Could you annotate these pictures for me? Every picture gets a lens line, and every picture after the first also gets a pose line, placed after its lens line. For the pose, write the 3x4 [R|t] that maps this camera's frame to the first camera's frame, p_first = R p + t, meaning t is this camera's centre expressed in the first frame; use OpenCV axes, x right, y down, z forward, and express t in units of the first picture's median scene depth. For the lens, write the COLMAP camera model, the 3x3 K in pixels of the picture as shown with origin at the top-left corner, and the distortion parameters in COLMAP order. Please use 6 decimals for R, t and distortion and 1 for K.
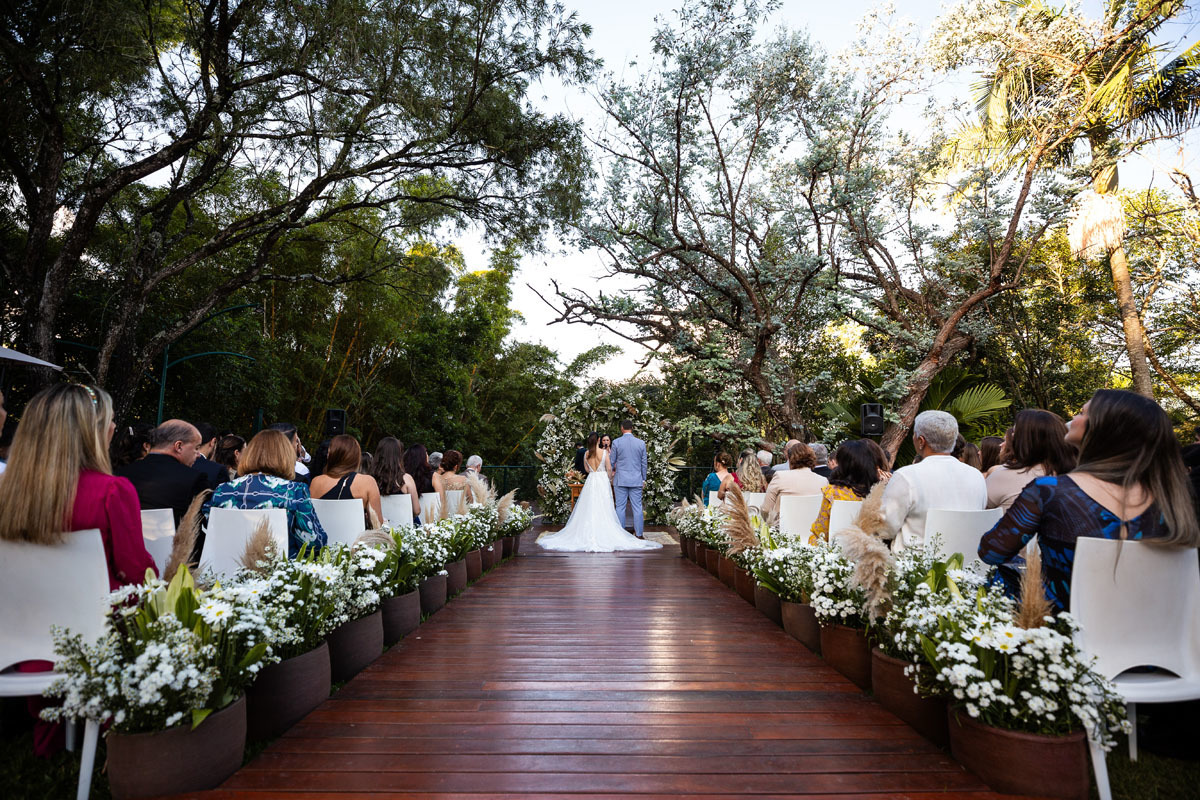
lens RADIAL K [[564.0, 0, 600.0], [0, 564.0, 400.0], [0, 0, 1]] dist [-0.032126, 0.000525]
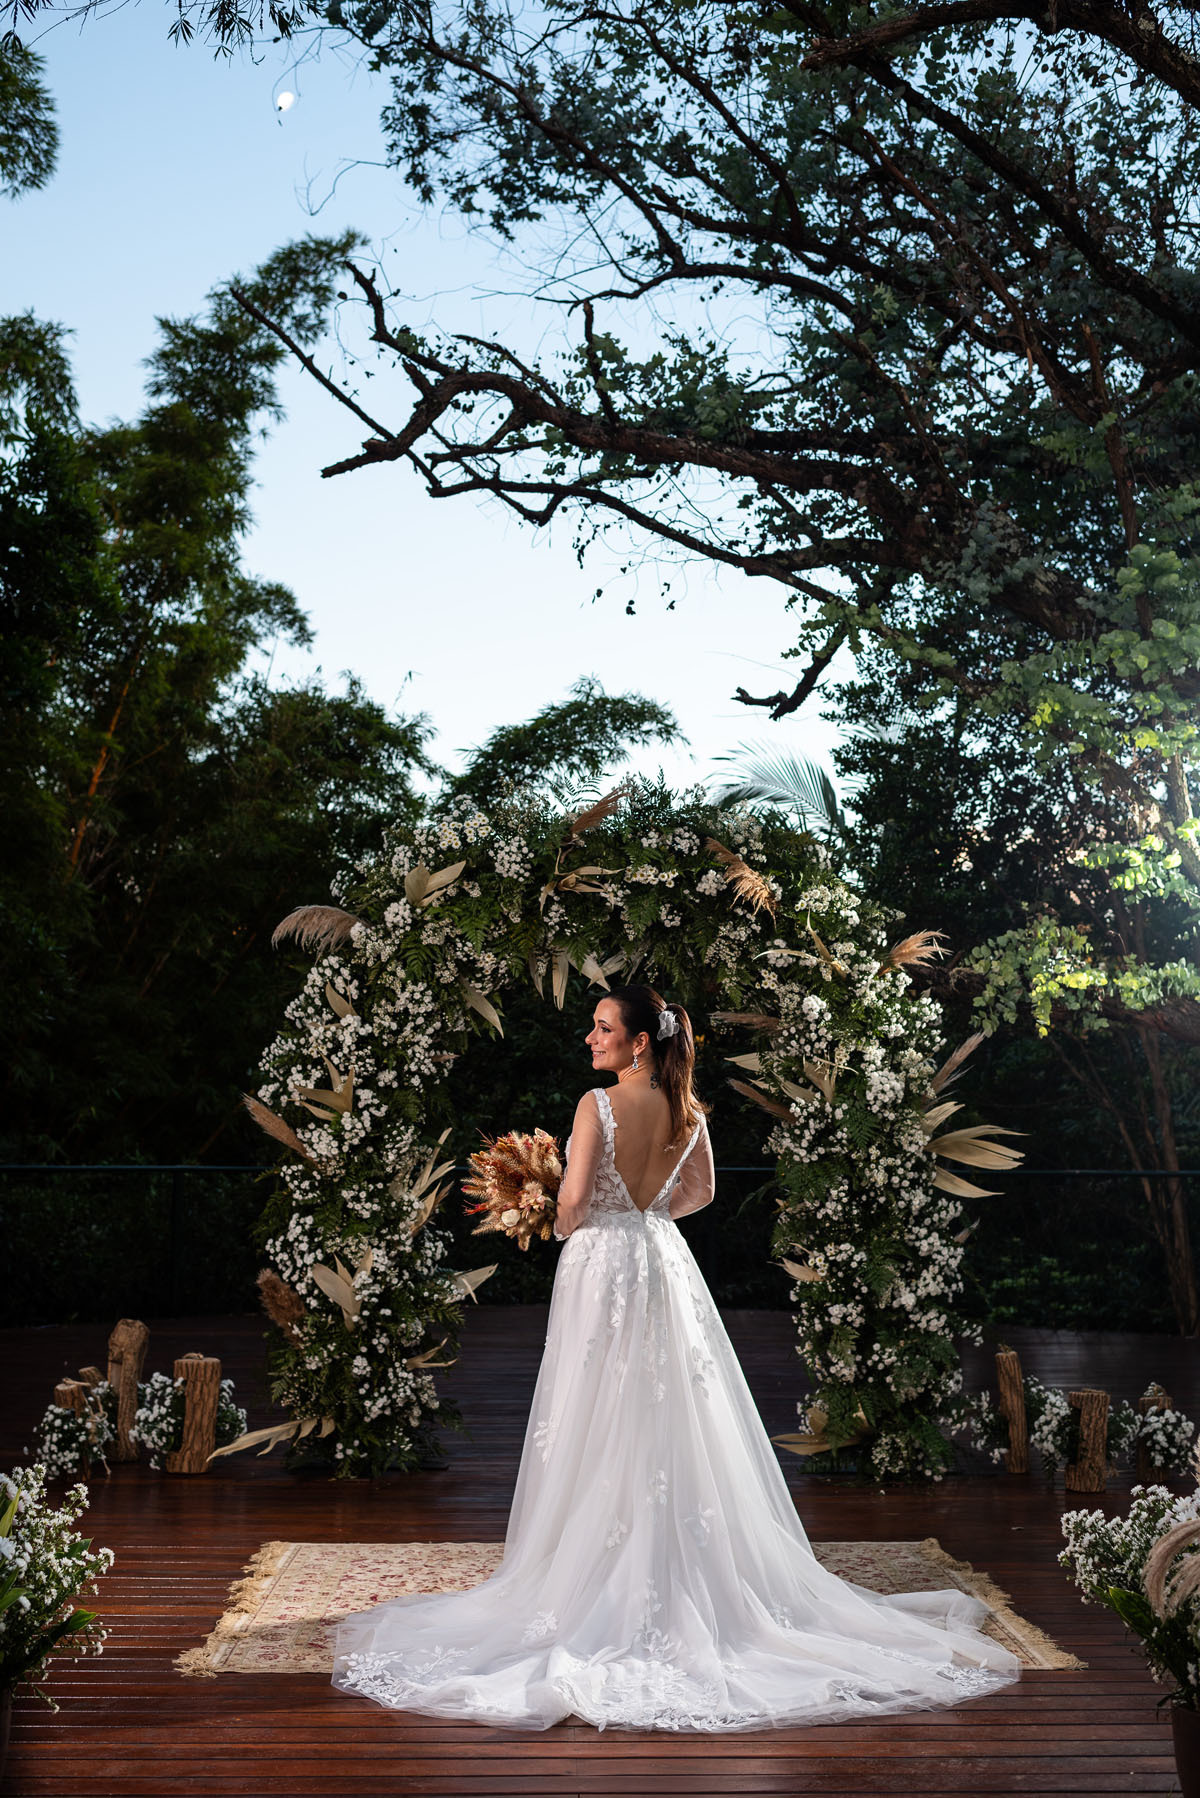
lens RADIAL K [[1847.2, 0, 600.0], [0, 1847.2, 899.0], [0, 0, 1]] dist [-0.074011, 0.119458]
pose [[0.999938, 0.001271, 0.011098, -0.001348], [-0.001021, 0.999747, -0.022467, 0.036492], [-0.011124, 0.022454, 0.999686, 0.360007]]
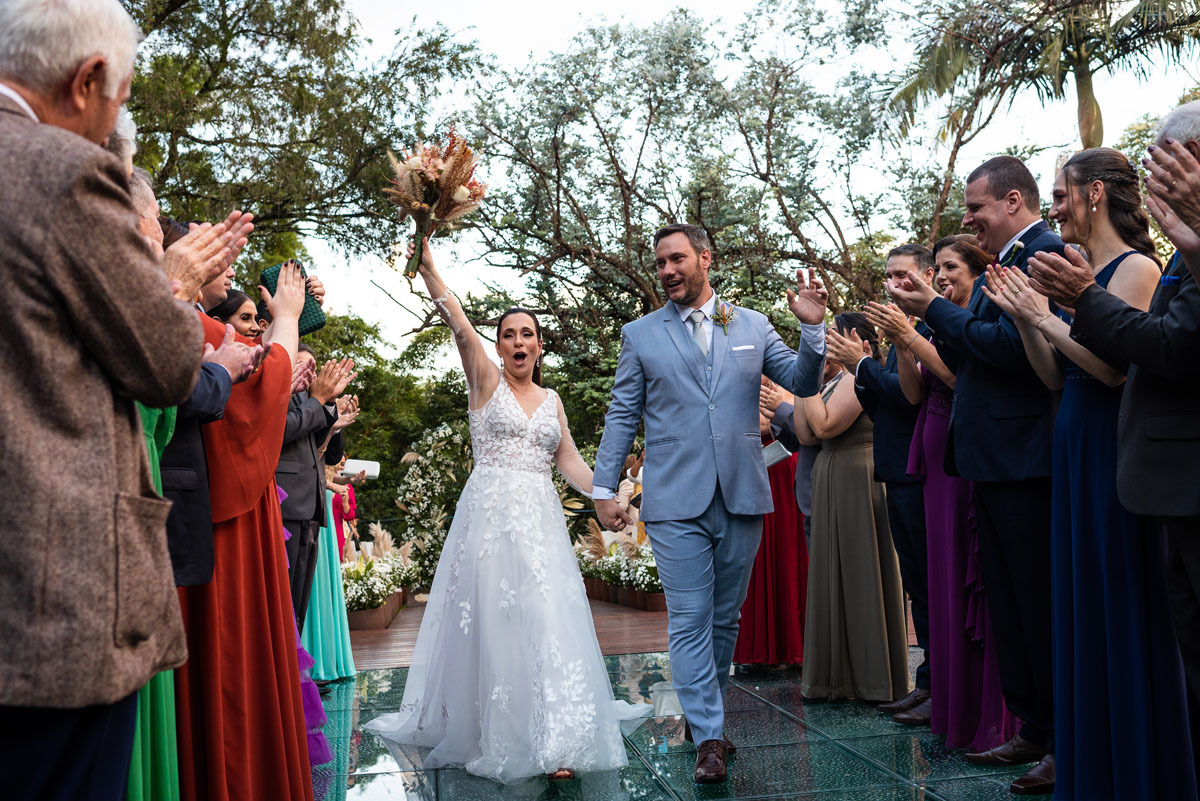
lens RADIAL K [[1232.9, 0, 600.0], [0, 1232.9, 400.5], [0, 0, 1]] dist [-0.074011, 0.119458]
pose [[0.990467, -0.039916, 0.131843, -0.052541], [0.036752, 0.998977, 0.026347, -0.084624], [-0.132760, -0.021251, 0.990920, -0.758141]]
